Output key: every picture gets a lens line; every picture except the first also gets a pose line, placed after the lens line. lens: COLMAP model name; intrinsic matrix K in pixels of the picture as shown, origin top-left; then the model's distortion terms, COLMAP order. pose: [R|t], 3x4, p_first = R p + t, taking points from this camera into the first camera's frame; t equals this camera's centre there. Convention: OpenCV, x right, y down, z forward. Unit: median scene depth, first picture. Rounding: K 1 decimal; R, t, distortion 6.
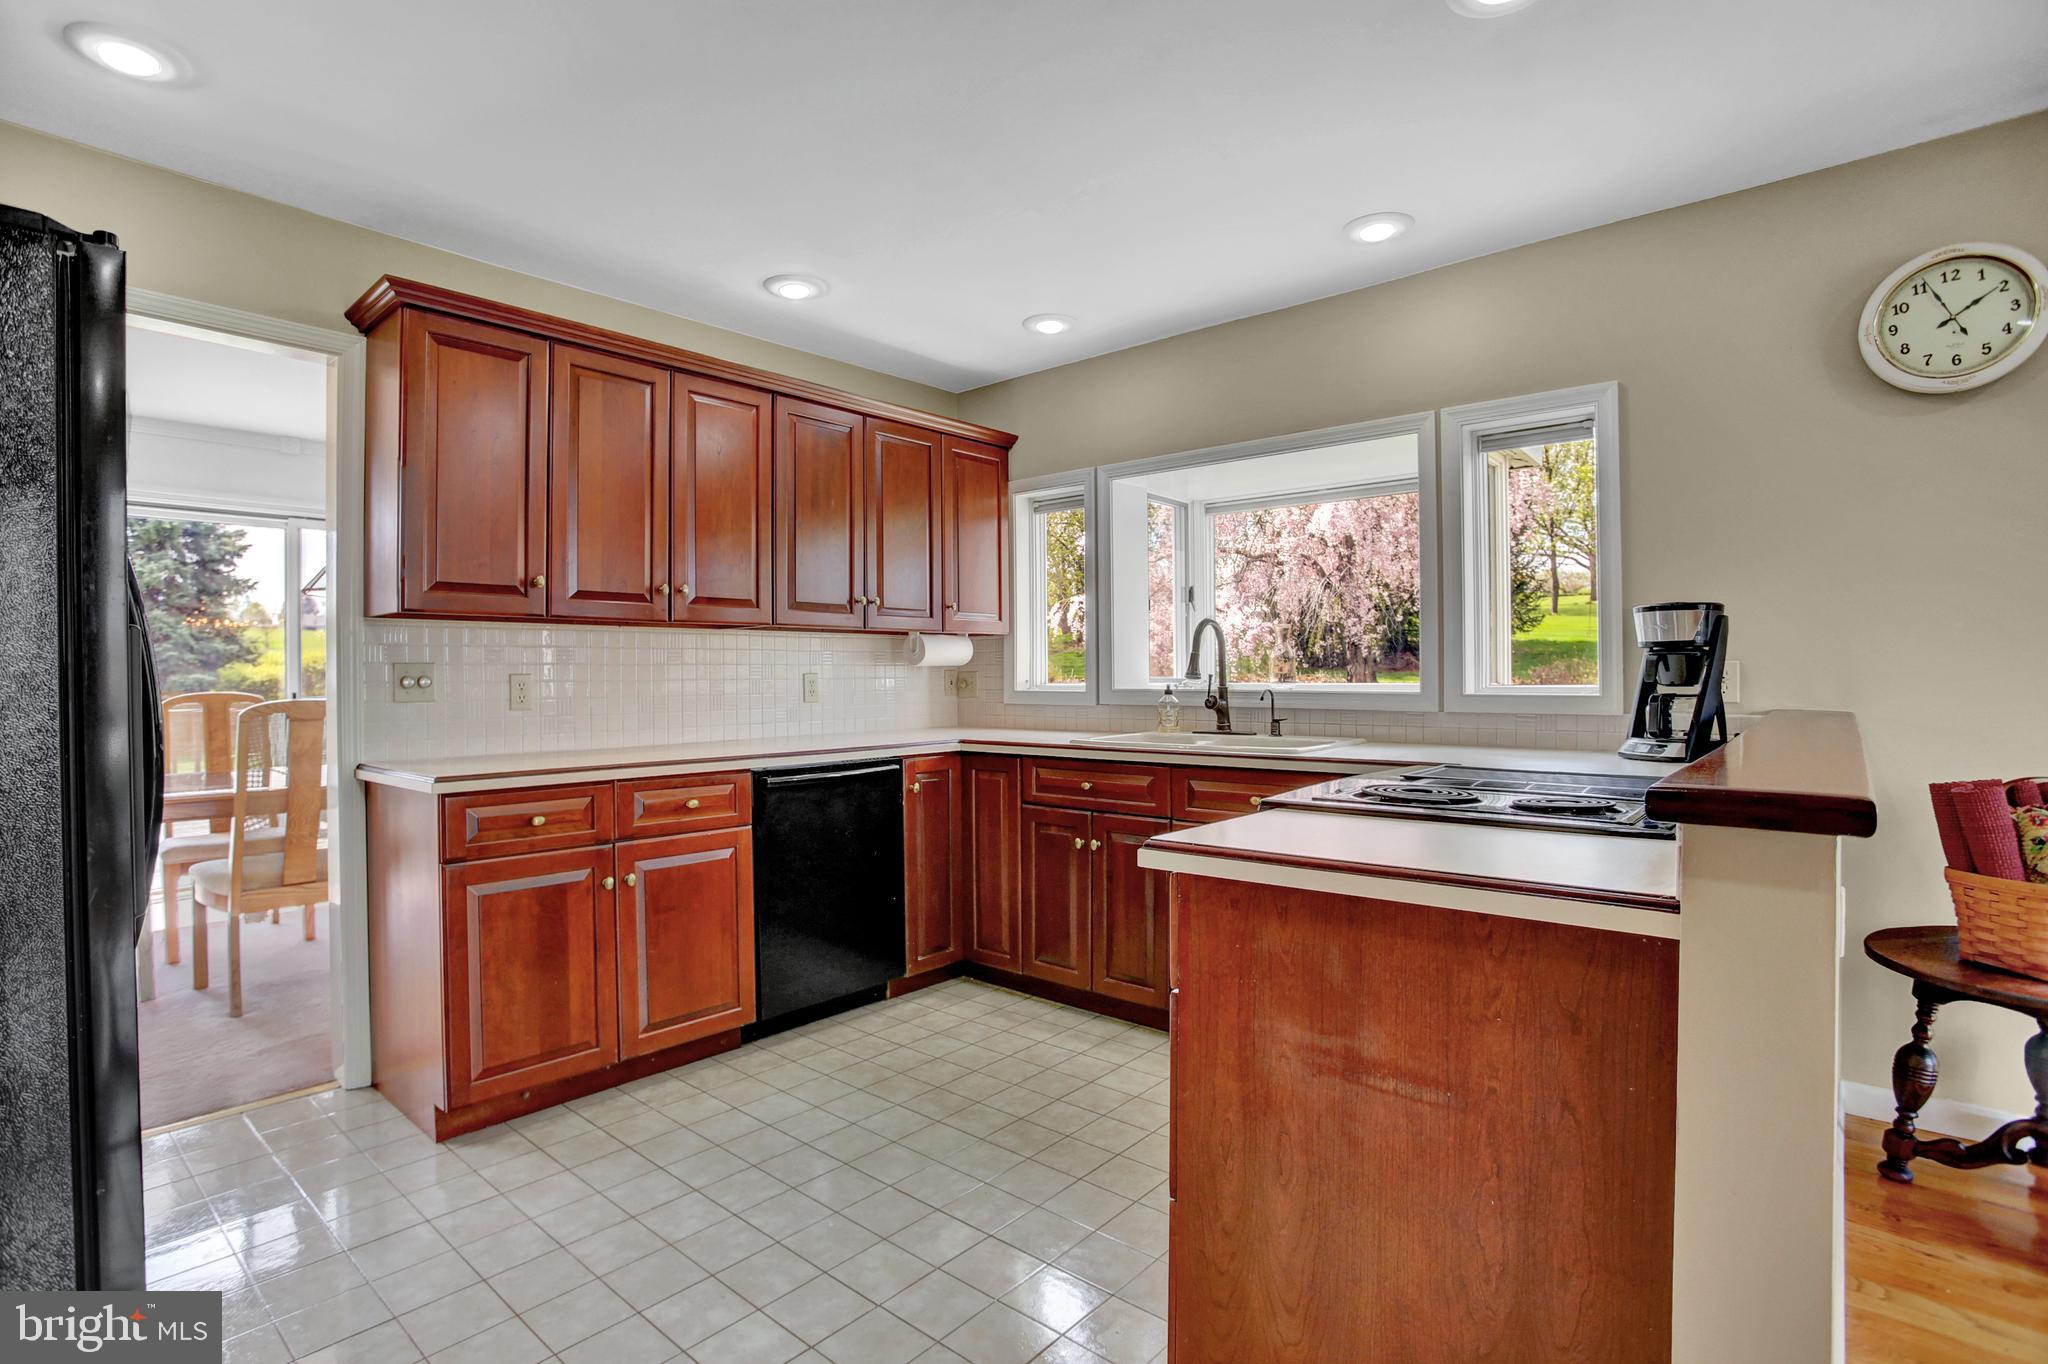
lens RADIAL K [[983.9, 0, 1004.8], [0, 983.9, 677.3], [0, 0, 1]] dist [-0.085631, 0.035445]
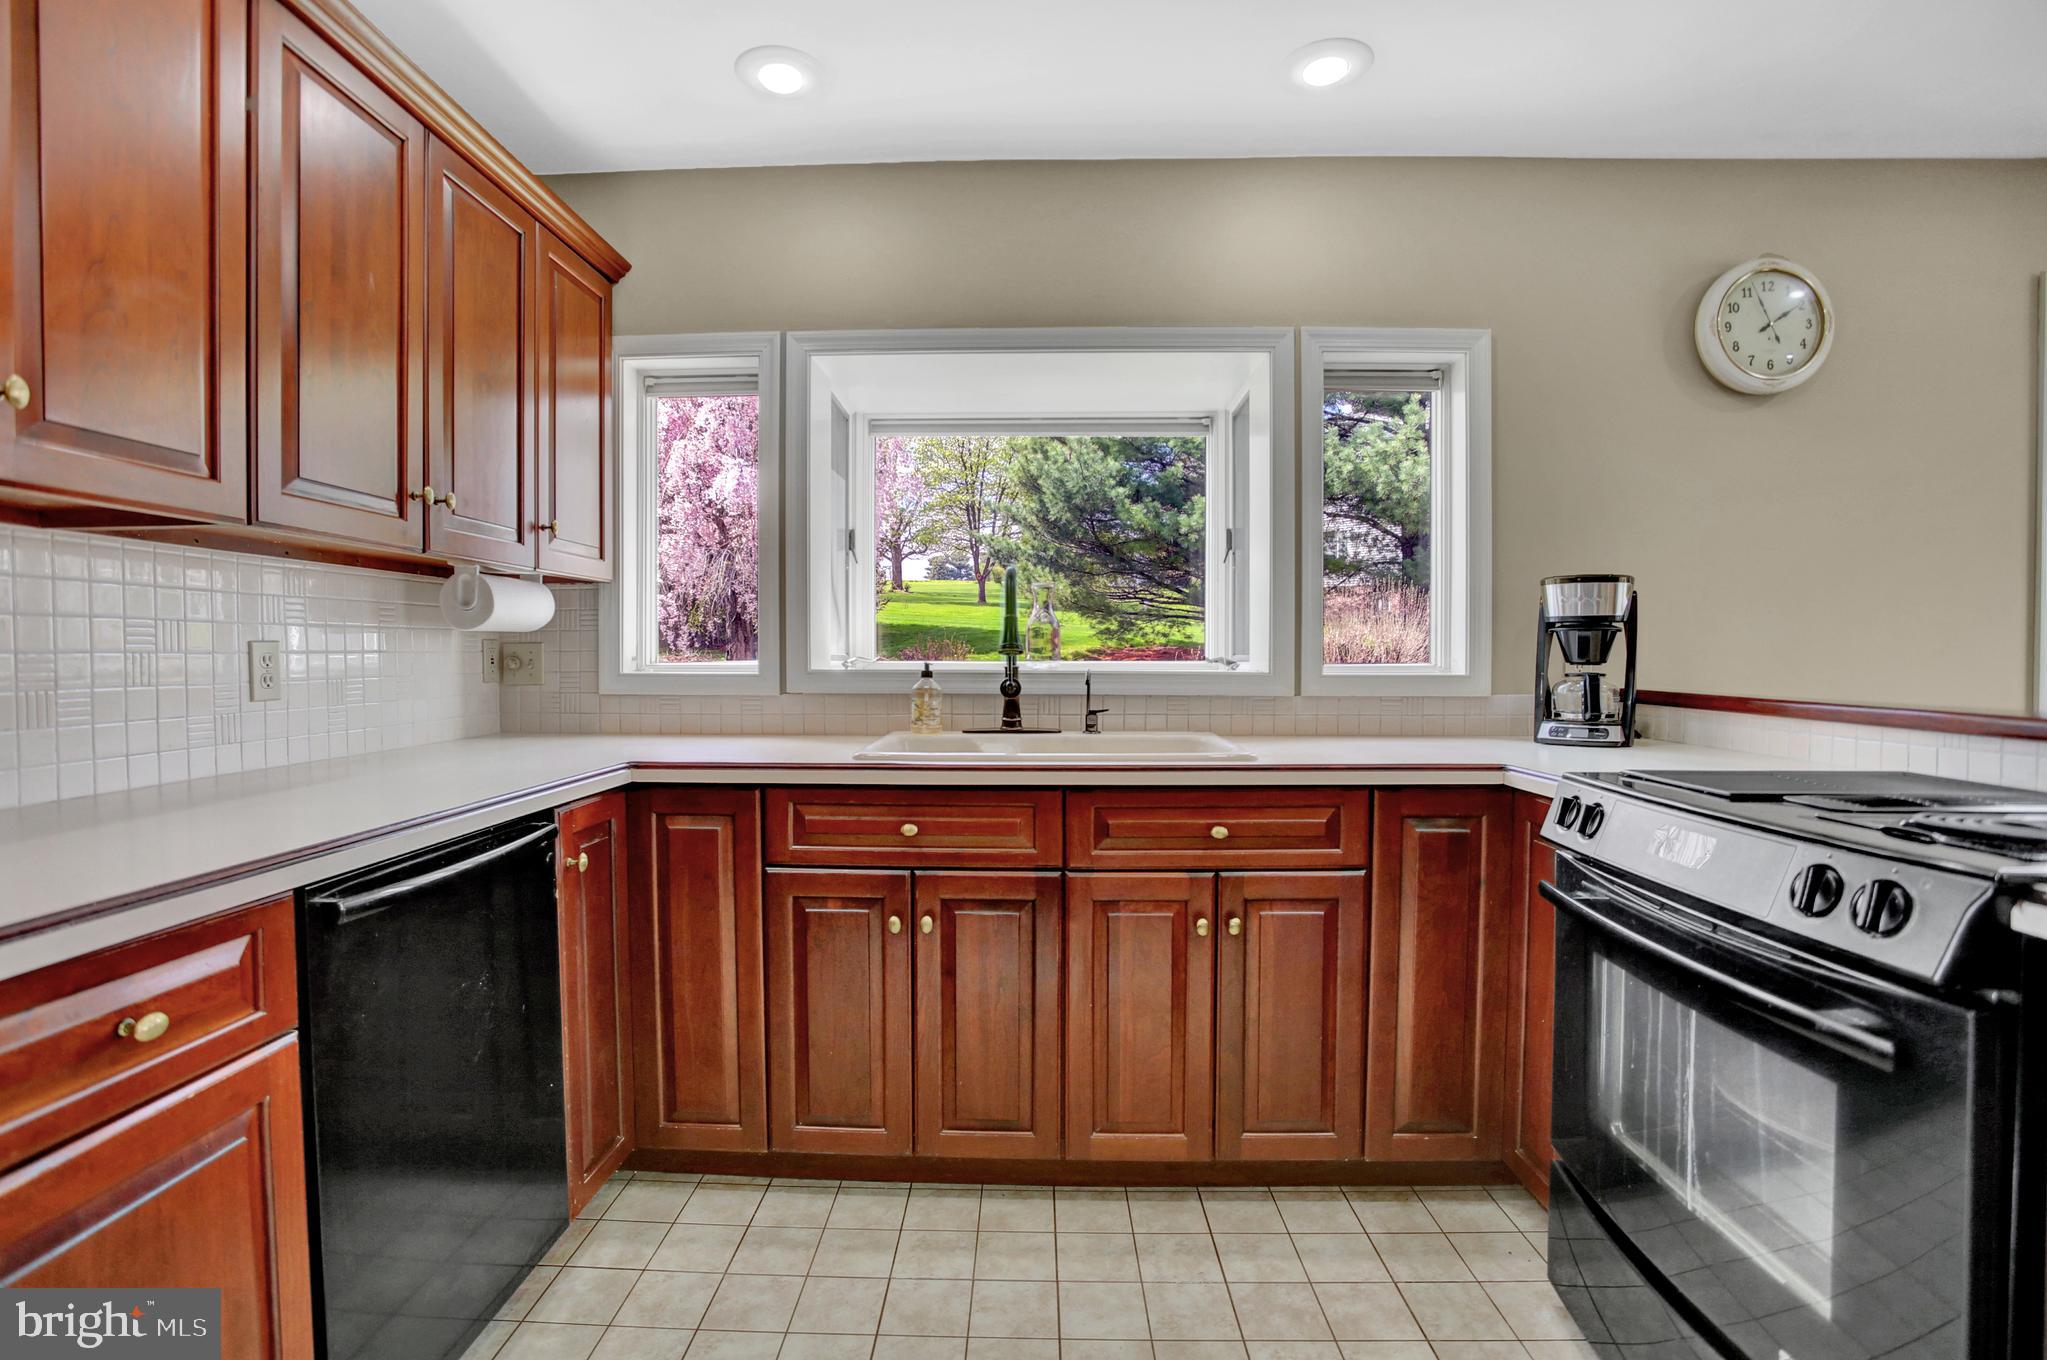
lens RADIAL K [[983.4, 0, 1004.3], [0, 983.4, 675.3], [0, 0, 1]] dist [-0.085631, 0.035445]
pose [[0.773768, -0.008461, 0.633413, -0.231036], [-0.003953, 0.999827, 0.018185, 0.003335], [-0.633457, -0.016575, 0.773600, 0.449357]]
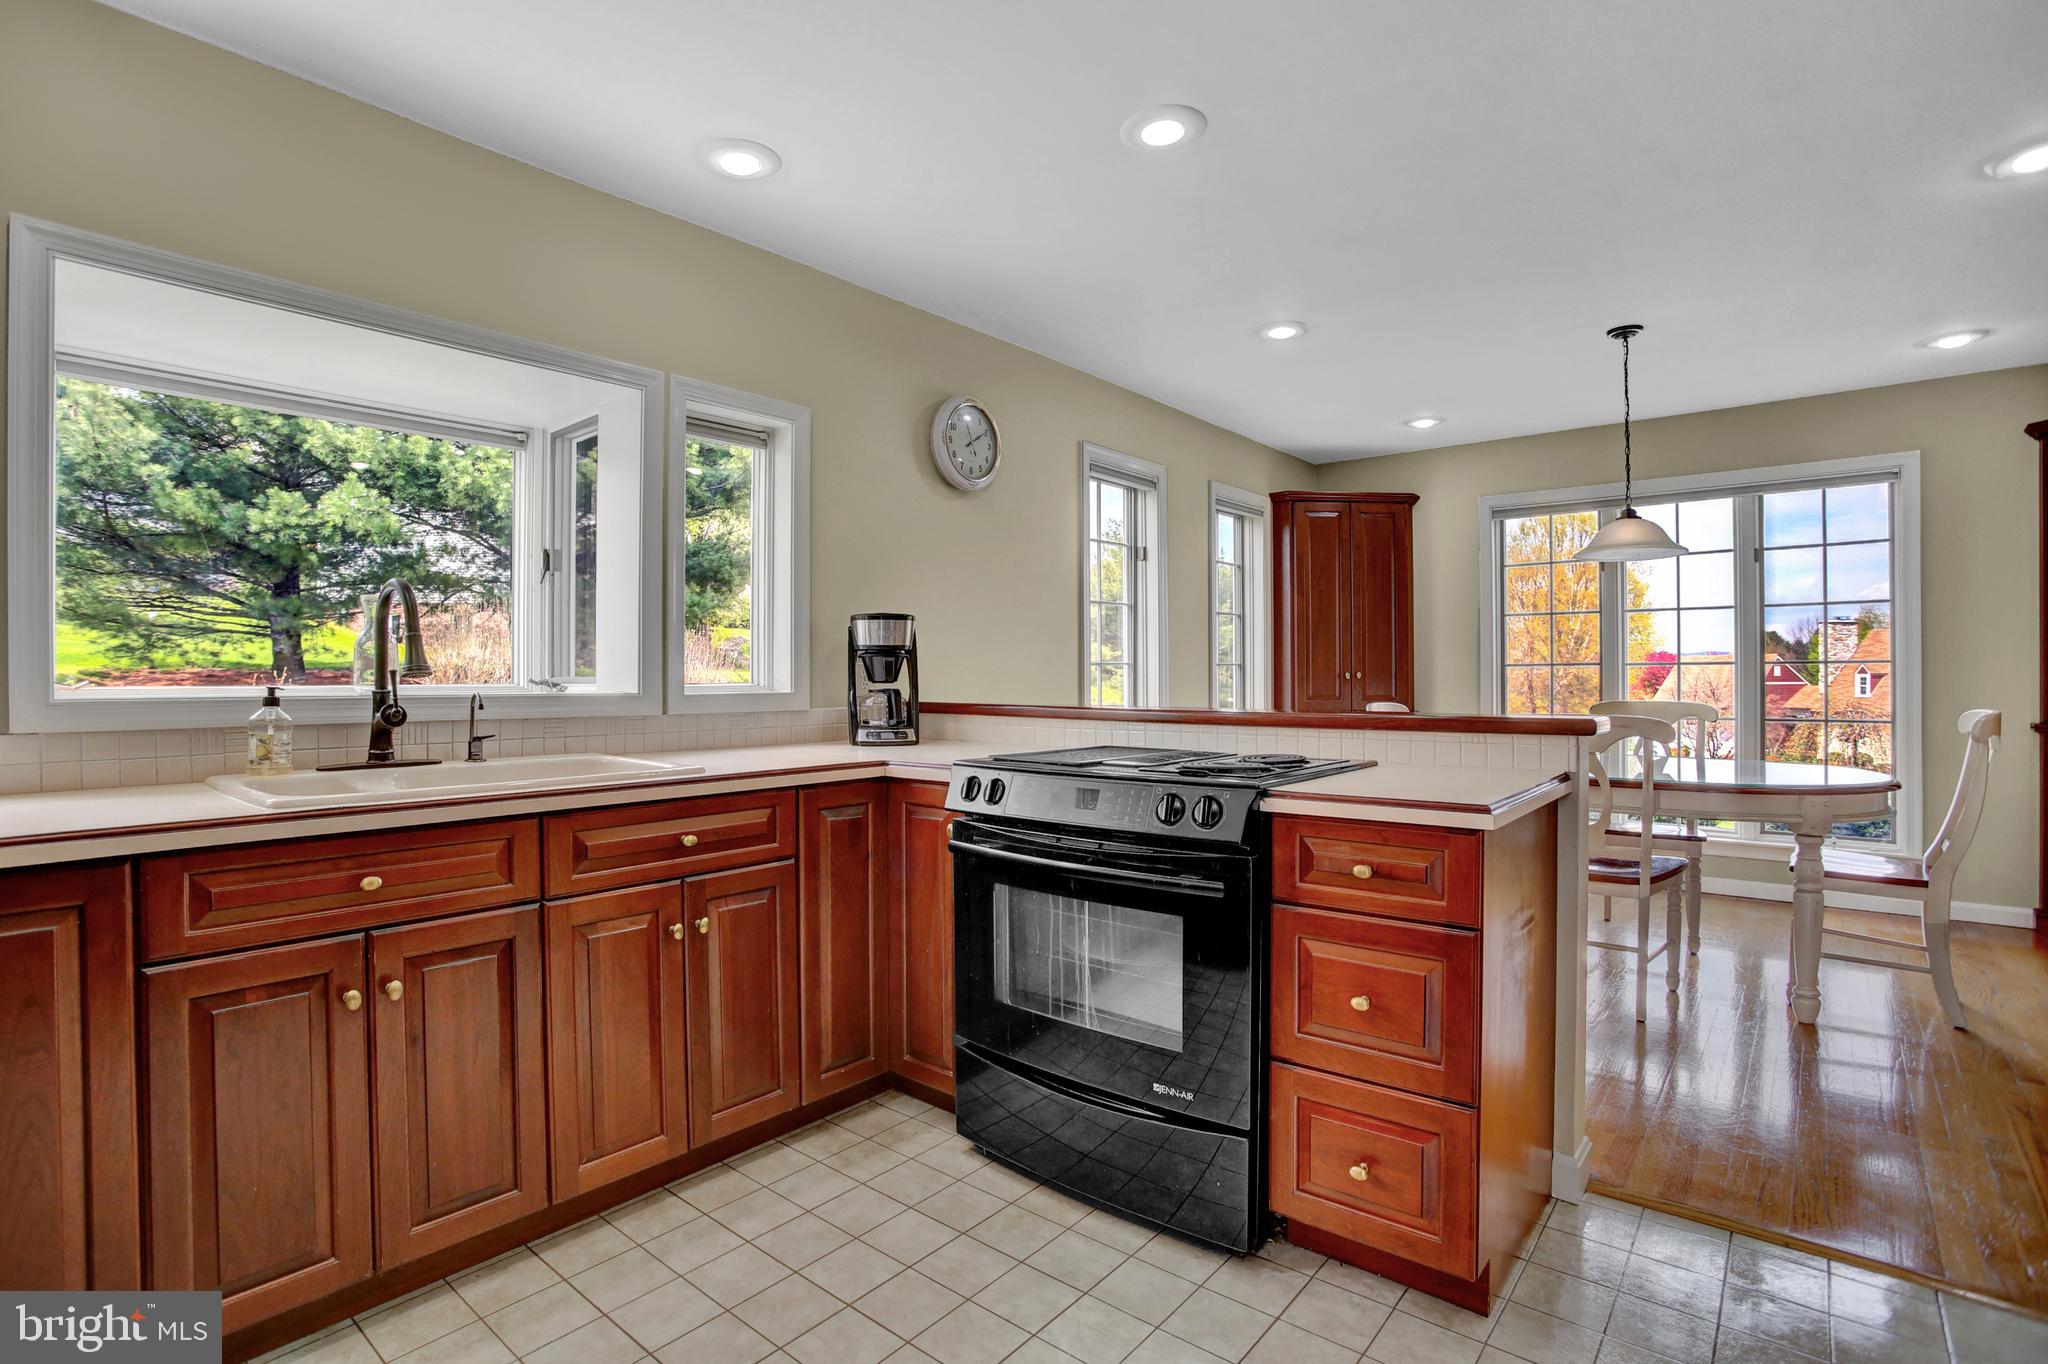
lens RADIAL K [[983.9, 0, 1004.8], [0, 983.9, 677.3], [0, 0, 1]] dist [-0.085631, 0.035445]
pose [[-0.013194, 0.003246, 0.999908, -0.381654], [0.002807, 0.999991, -0.003209, 0.004407], [-0.999909, 0.002764, -0.013203, 0.610737]]
